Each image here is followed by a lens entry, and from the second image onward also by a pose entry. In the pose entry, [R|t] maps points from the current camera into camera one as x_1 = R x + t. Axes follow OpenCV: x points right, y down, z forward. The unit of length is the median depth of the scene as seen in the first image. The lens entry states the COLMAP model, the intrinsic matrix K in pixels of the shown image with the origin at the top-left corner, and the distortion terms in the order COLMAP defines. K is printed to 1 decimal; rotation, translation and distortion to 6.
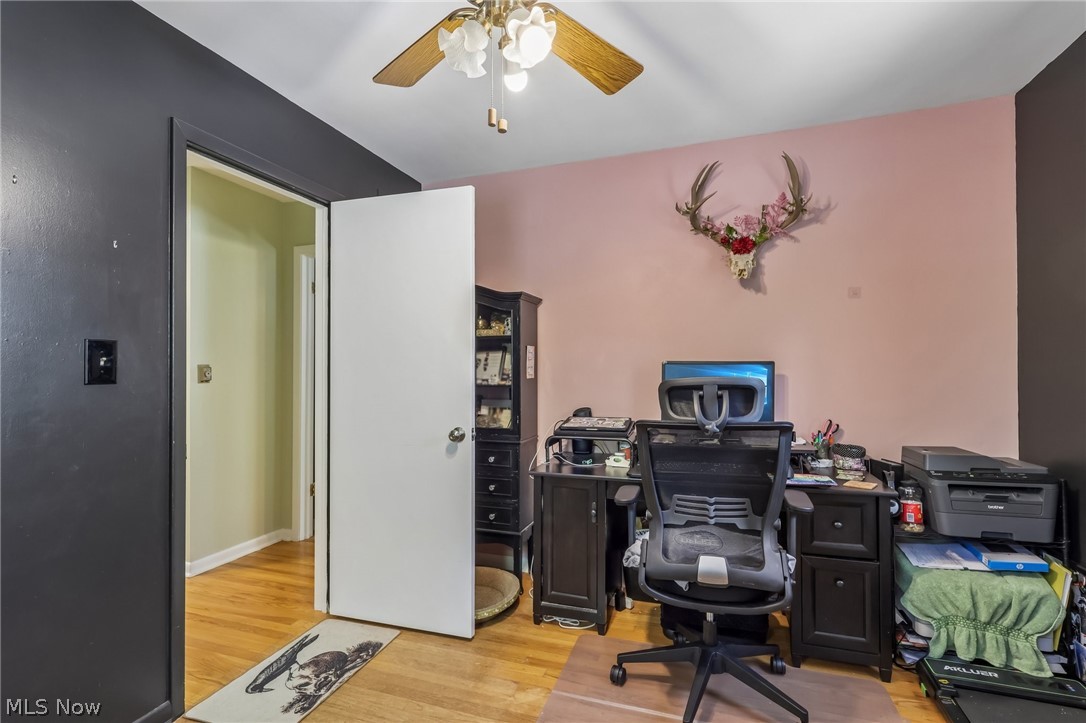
lens RADIAL K [[502.0, 0, 538.6], [0, 502.0, 361.8], [0, 0, 1]] dist [-0.001315, 0.000704]
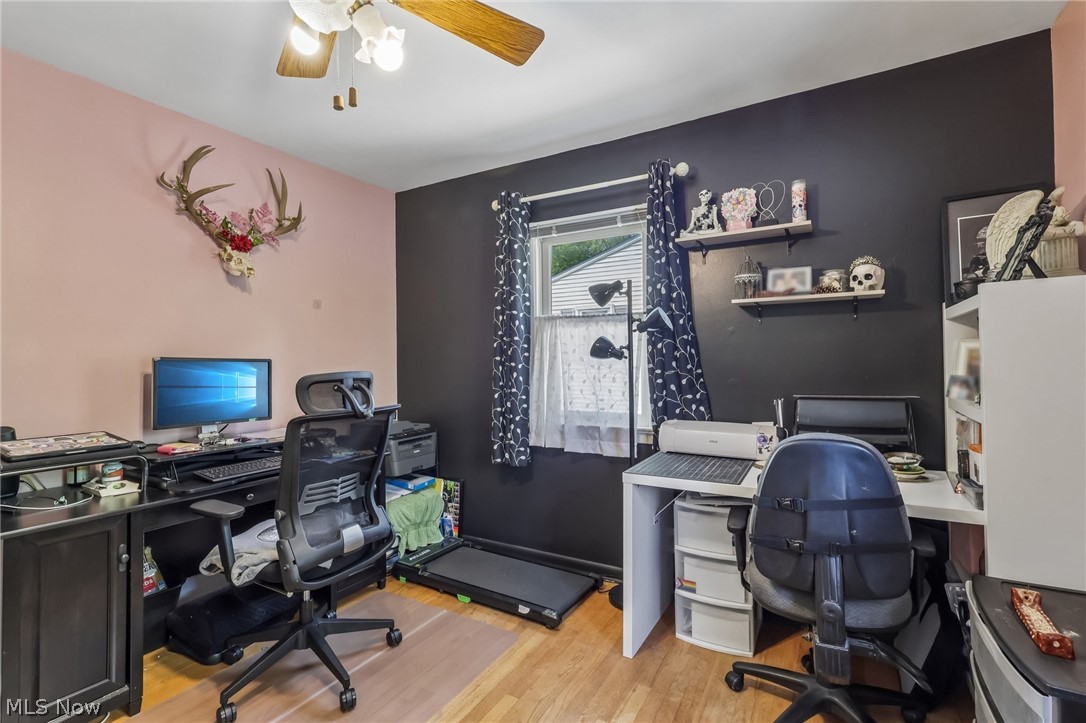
lens RADIAL K [[502.0, 0, 538.6], [0, 502.0, 361.8], [0, 0, 1]] dist [-0.001315, 0.000704]
pose [[0.196984, 0.009830, 0.980358, -0.585363], [-0.008253, 0.999931, -0.008368, 0.009975], [-0.980372, -0.006443, 0.197051, 0.287263]]
